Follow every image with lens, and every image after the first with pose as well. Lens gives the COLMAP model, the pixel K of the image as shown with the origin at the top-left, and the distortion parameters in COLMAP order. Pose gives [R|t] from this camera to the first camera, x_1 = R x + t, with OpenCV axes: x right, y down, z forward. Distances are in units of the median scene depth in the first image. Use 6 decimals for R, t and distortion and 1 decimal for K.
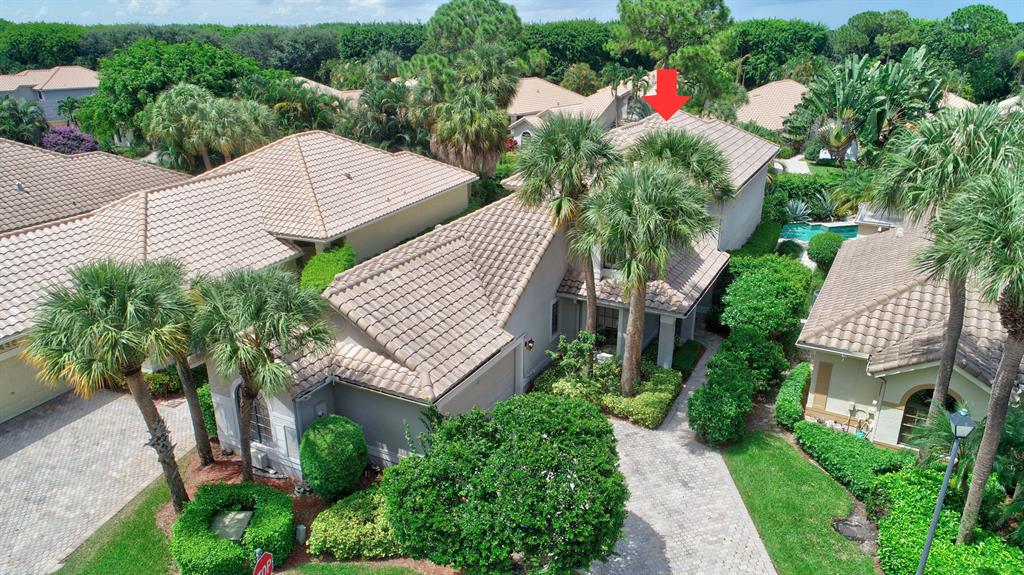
lens RADIAL K [[690.1, 0, 513.6], [0, 690.1, 292.0], [0, 0, 1]] dist [-0.006606, 0.002755]
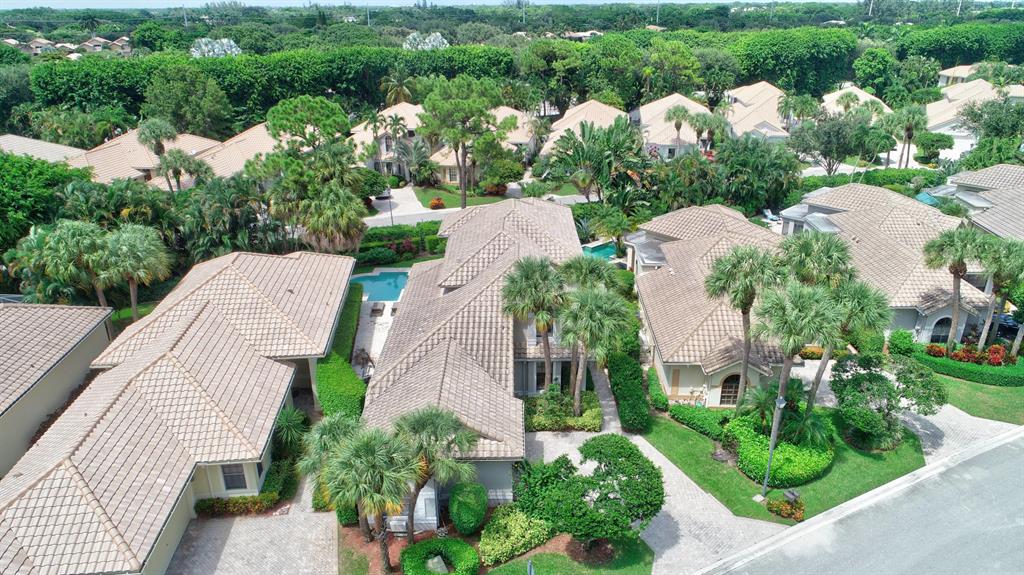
lens RADIAL K [[690.1, 0, 513.6], [0, 690.1, 292.0], [0, 0, 1]] dist [-0.006606, 0.002755]
pose [[0.882002, -0.187883, 0.432172, -0.648754], [0.167562, 0.982188, 0.085028, -0.315050], [-0.440450, -0.002579, 0.897774, -0.415377]]
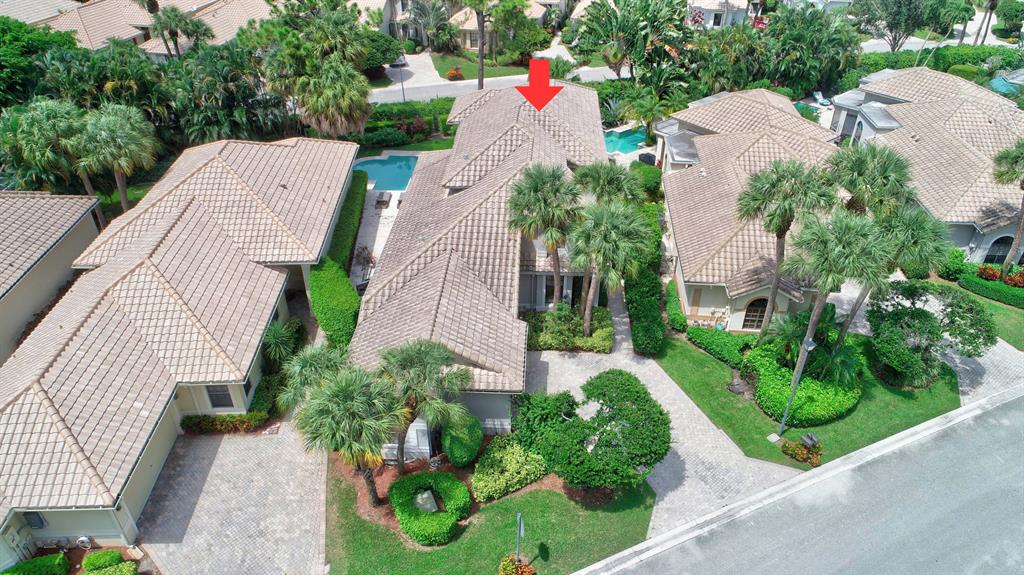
lens RADIAL K [[690.1, 0, 513.6], [0, 690.1, 292.0], [0, 0, 1]] dist [-0.006606, 0.002755]
pose [[0.905409, -0.236663, 0.352457, -0.521320], [0.142045, 0.951232, 0.273827, -0.399235], [-0.400073, -0.197860, 0.894870, -0.293086]]
